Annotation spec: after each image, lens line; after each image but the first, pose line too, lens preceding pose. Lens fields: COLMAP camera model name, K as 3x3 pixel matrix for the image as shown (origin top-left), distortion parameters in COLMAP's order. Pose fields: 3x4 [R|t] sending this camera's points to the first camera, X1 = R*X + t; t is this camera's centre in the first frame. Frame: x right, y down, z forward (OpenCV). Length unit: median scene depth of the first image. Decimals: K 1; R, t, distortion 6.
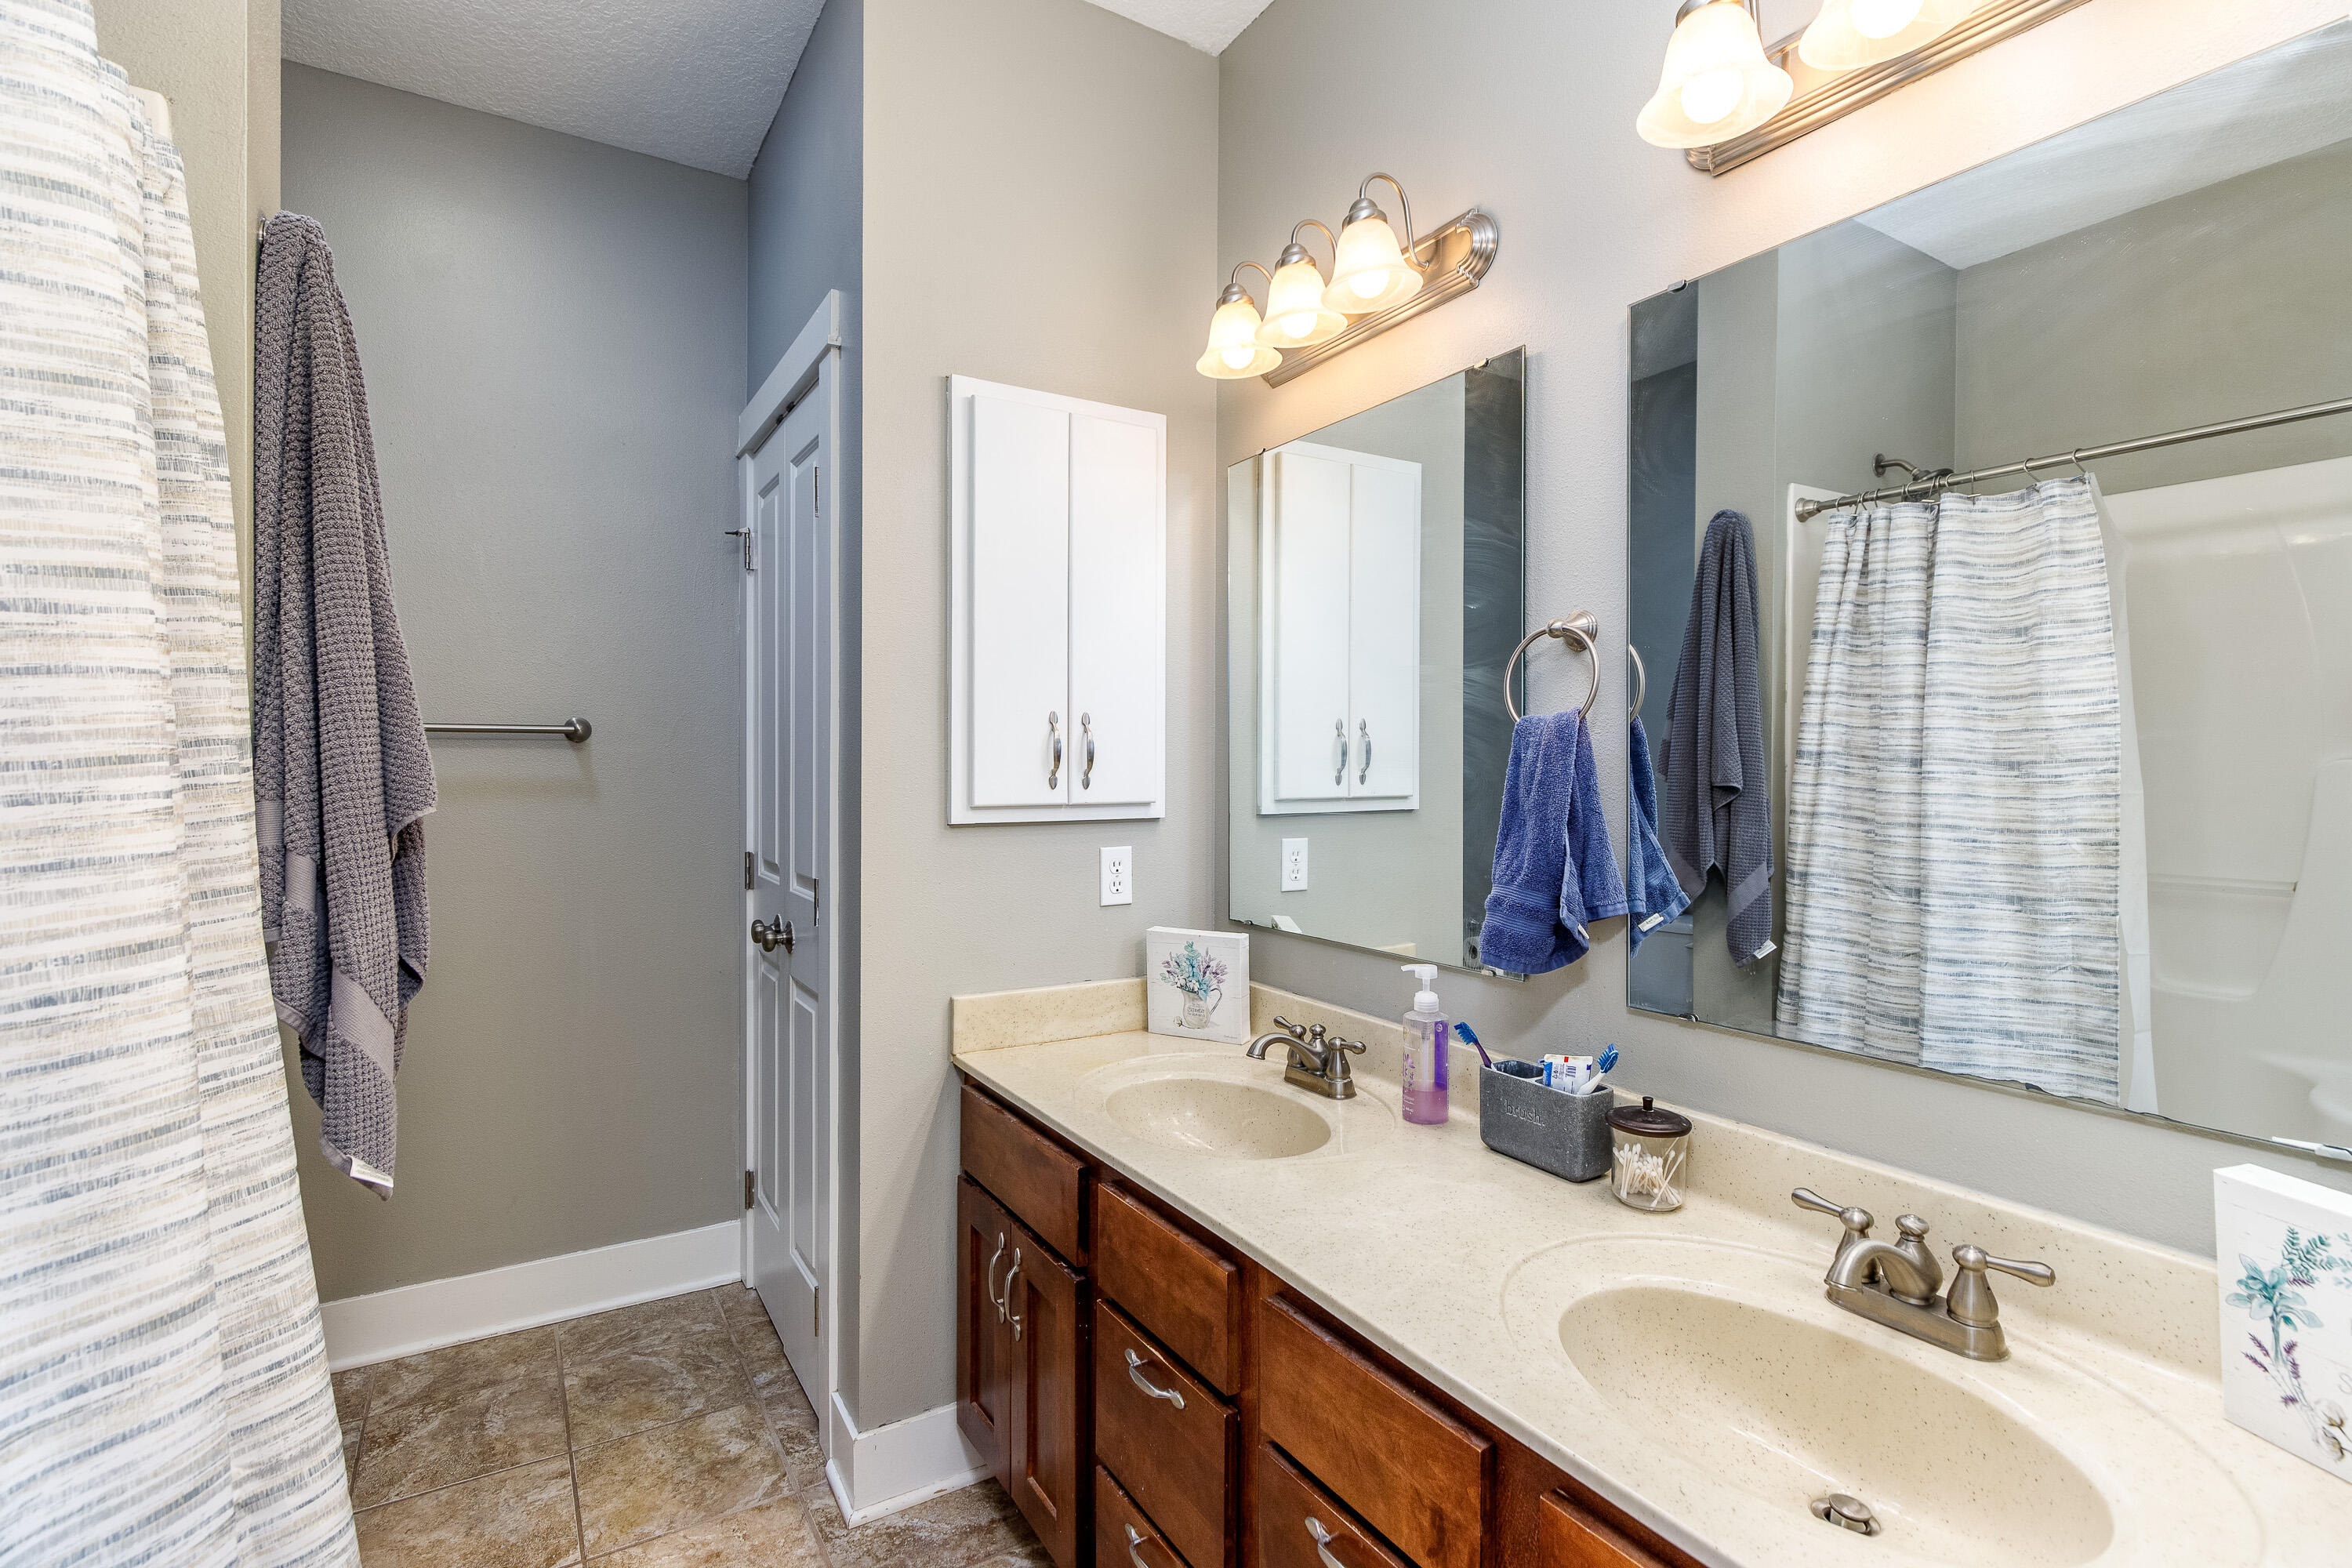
lens RADIAL K [[1123.2, 0, 1181.2], [0, 1123.2, 779.5], [0, 0, 1]] dist [0.004257, -0.000321]
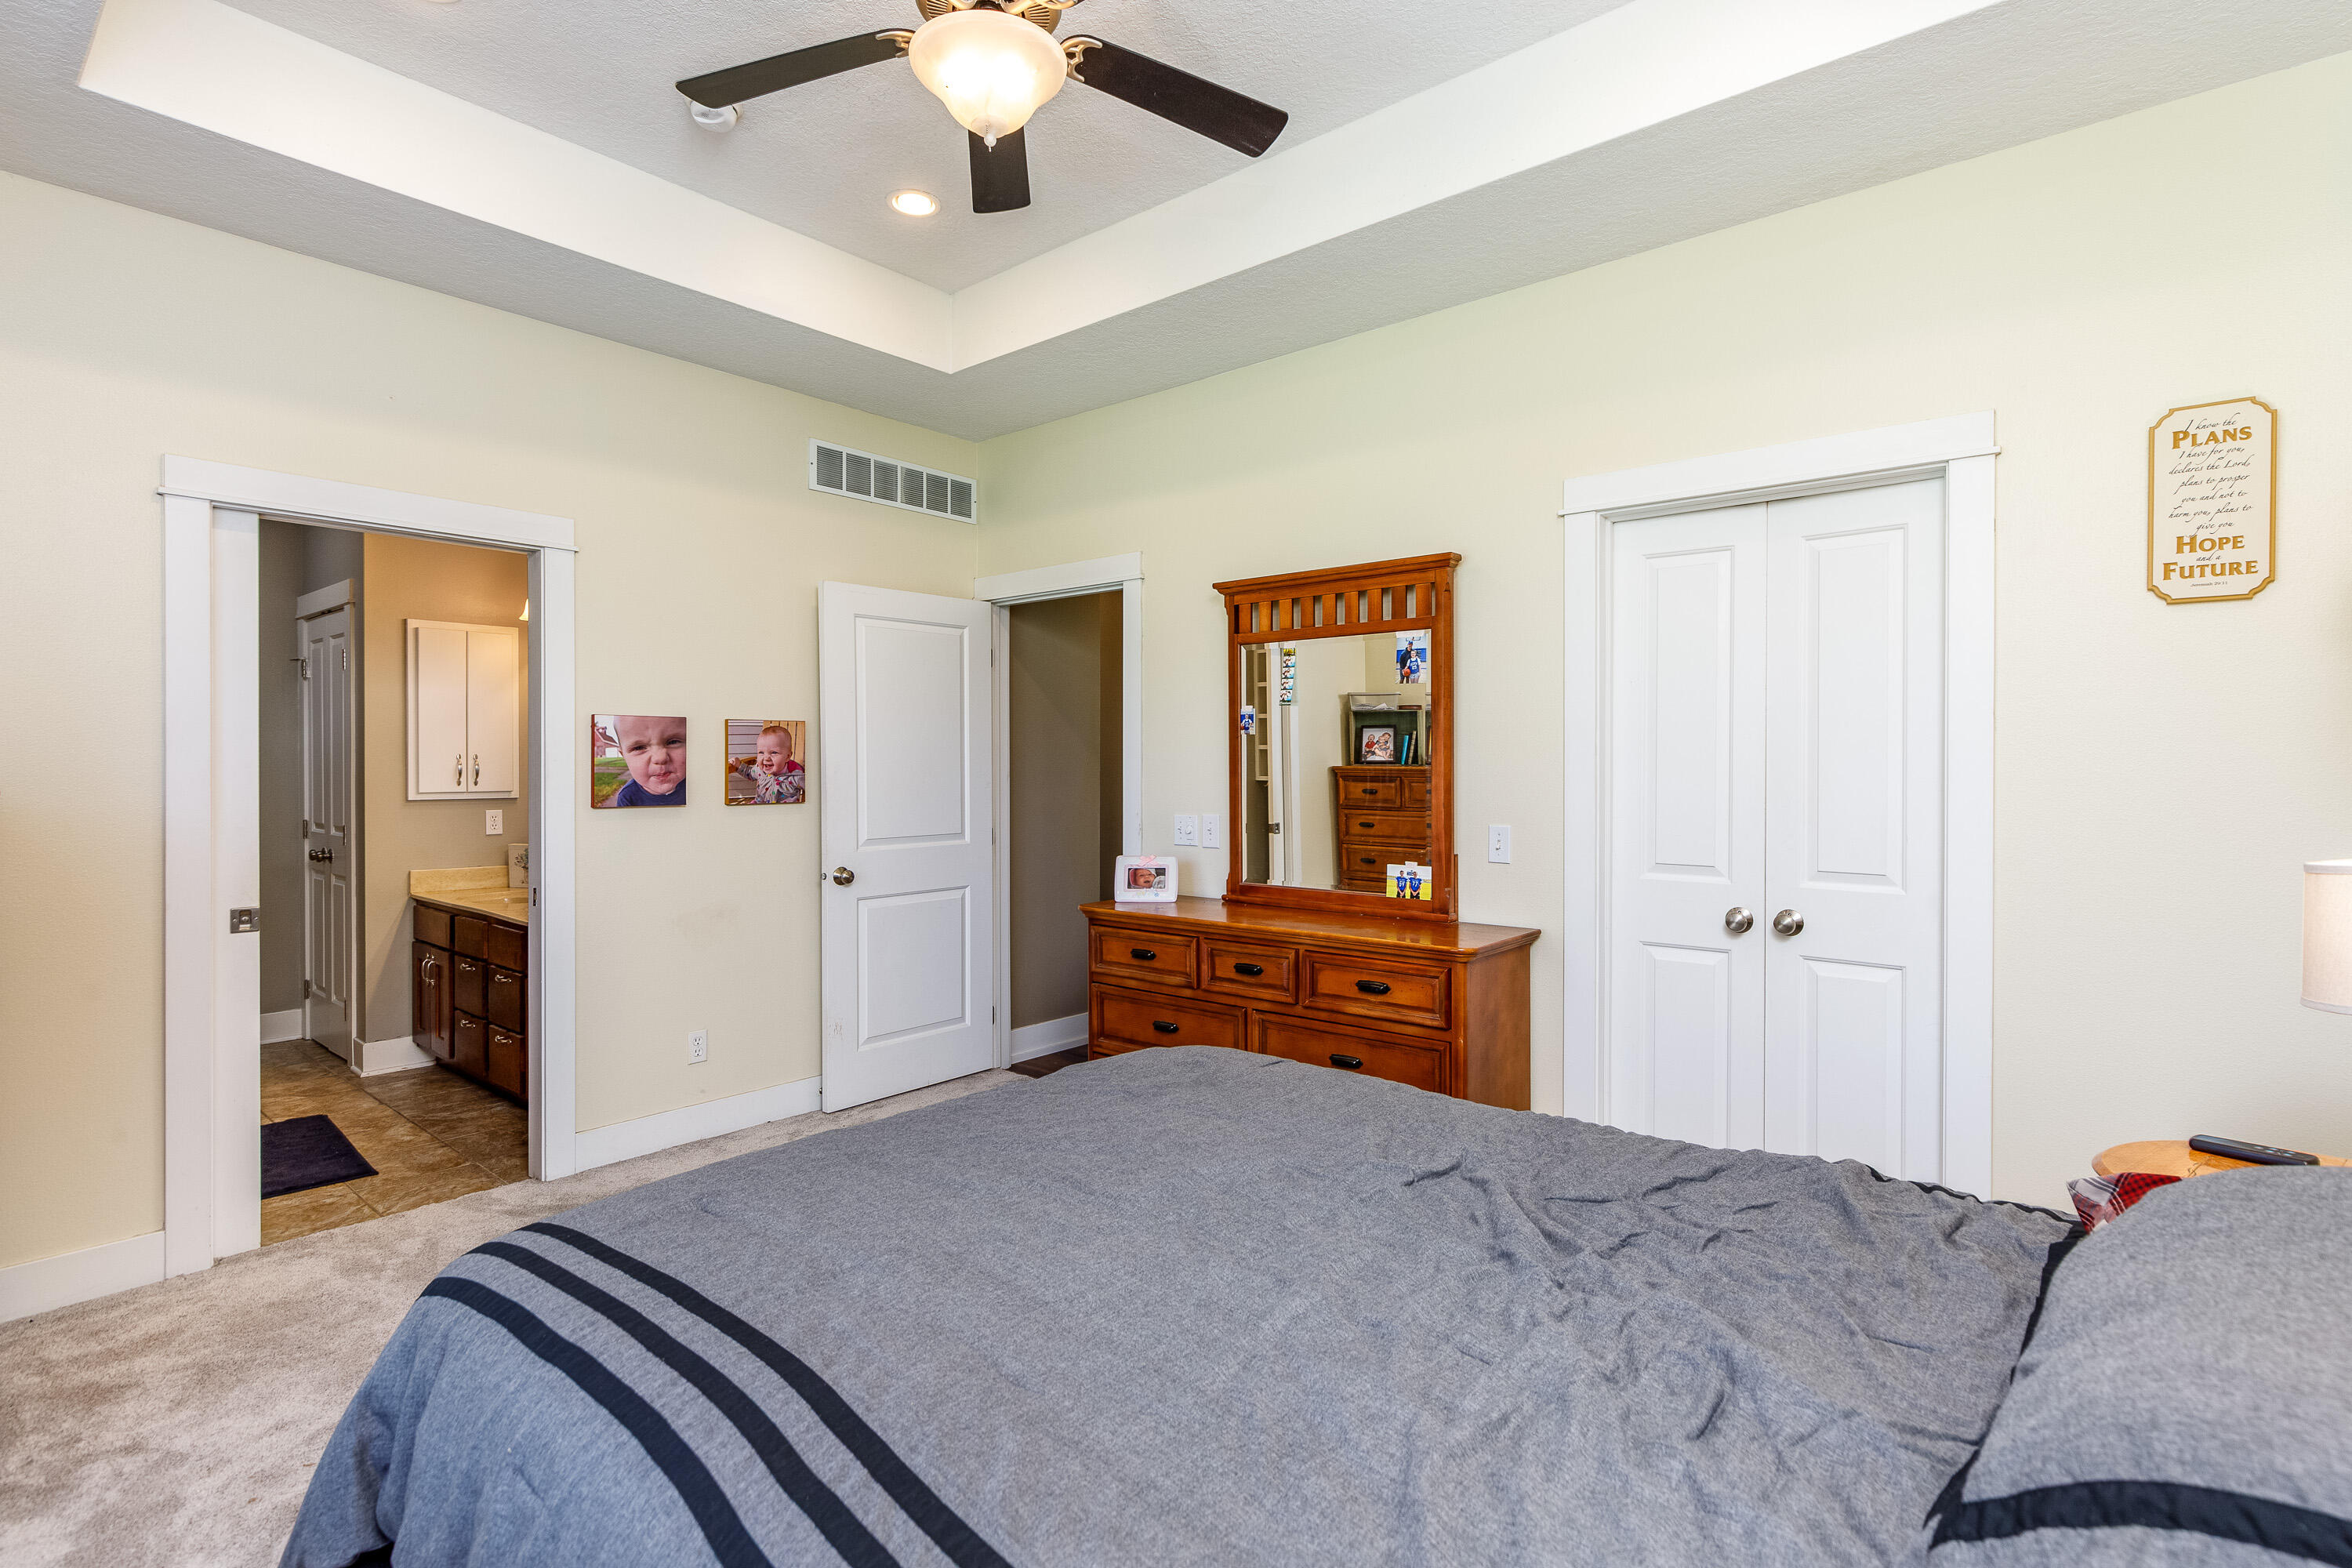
lens RADIAL K [[1123.2, 0, 1182.6], [0, 1123.2, 793.6], [0, 0, 1]] dist [0.004257, -0.000321]
pose [[0.949636, -0.004045, 0.313329, 0.547203], [0.000425, 0.999932, 0.011621, -0.002210], [-0.313355, -0.010902, 0.949574, -1.620414]]
